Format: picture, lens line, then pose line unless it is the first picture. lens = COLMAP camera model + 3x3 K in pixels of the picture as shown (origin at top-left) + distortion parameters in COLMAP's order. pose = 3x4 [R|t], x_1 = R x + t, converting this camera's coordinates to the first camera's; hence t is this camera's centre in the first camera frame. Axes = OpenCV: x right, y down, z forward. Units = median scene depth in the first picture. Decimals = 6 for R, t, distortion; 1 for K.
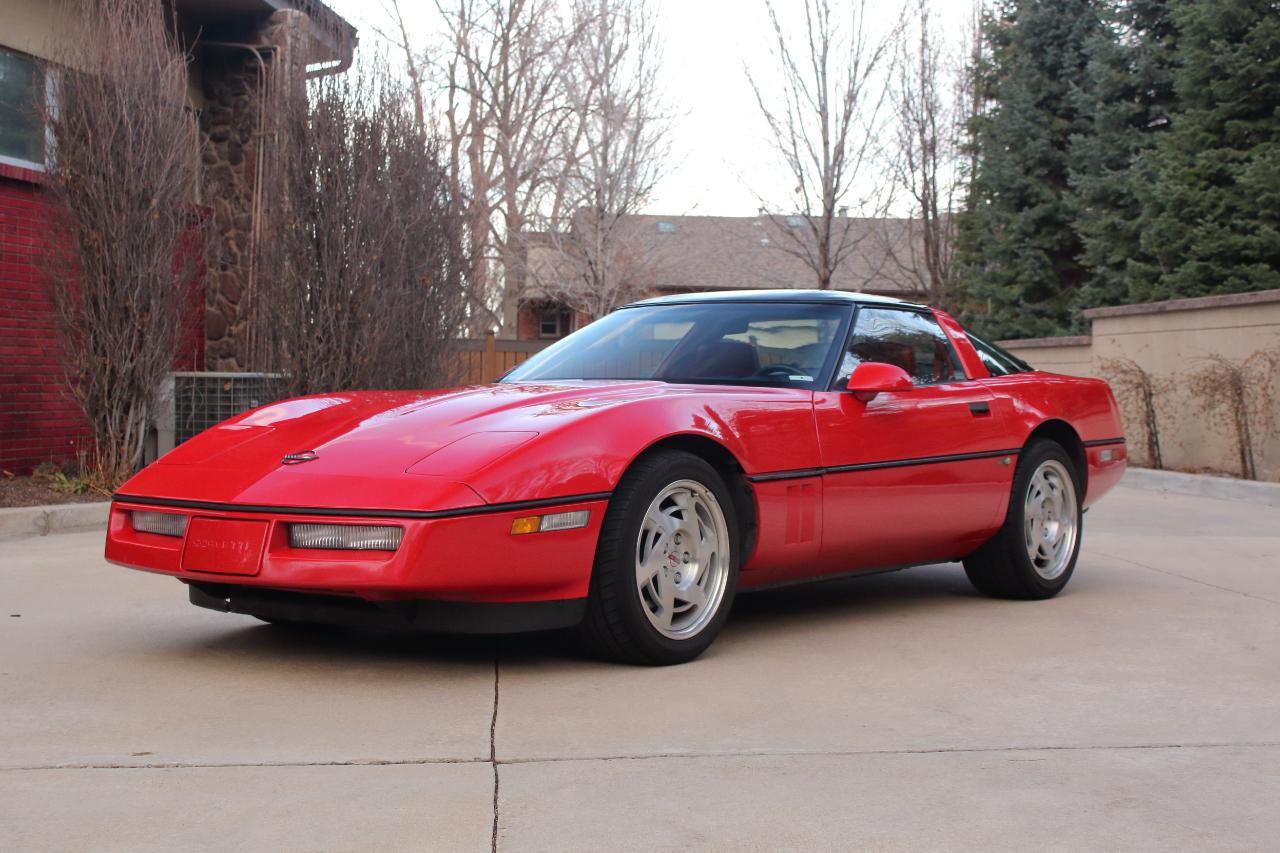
lens RADIAL K [[1873.0, 0, 640.0], [0, 1873.0, 426.5], [0, 0, 1]] dist [-0.002409, -0.086691]
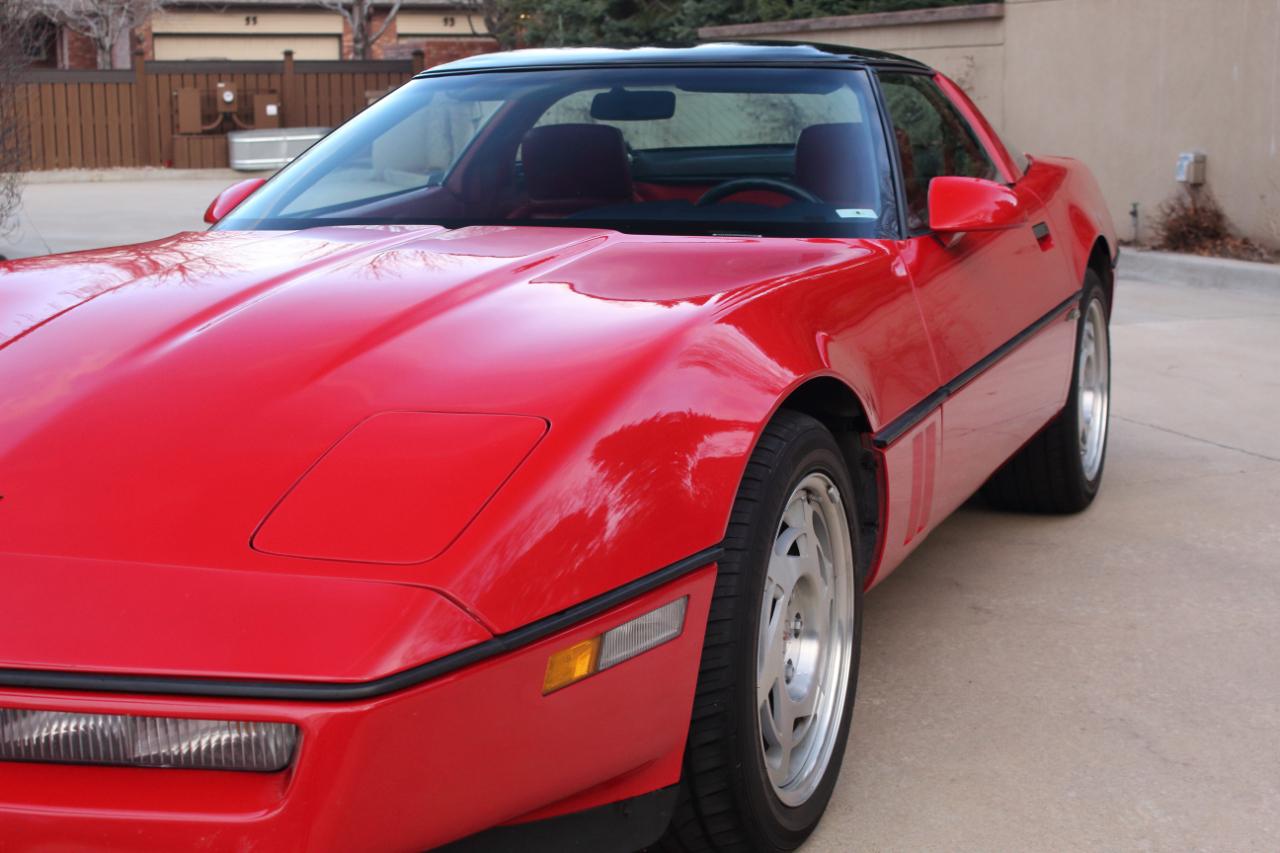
lens RADIAL K [[1873.0, 0, 640.0], [0, 1873.0, 426.5], [0, 0, 1]] dist [-0.002409, -0.086691]
pose [[0.963985, -0.068233, 0.257053, -0.041917], [0.028795, 0.987624, 0.154173, -0.017656], [-0.264392, -0.141219, 0.954020, 0.170016]]
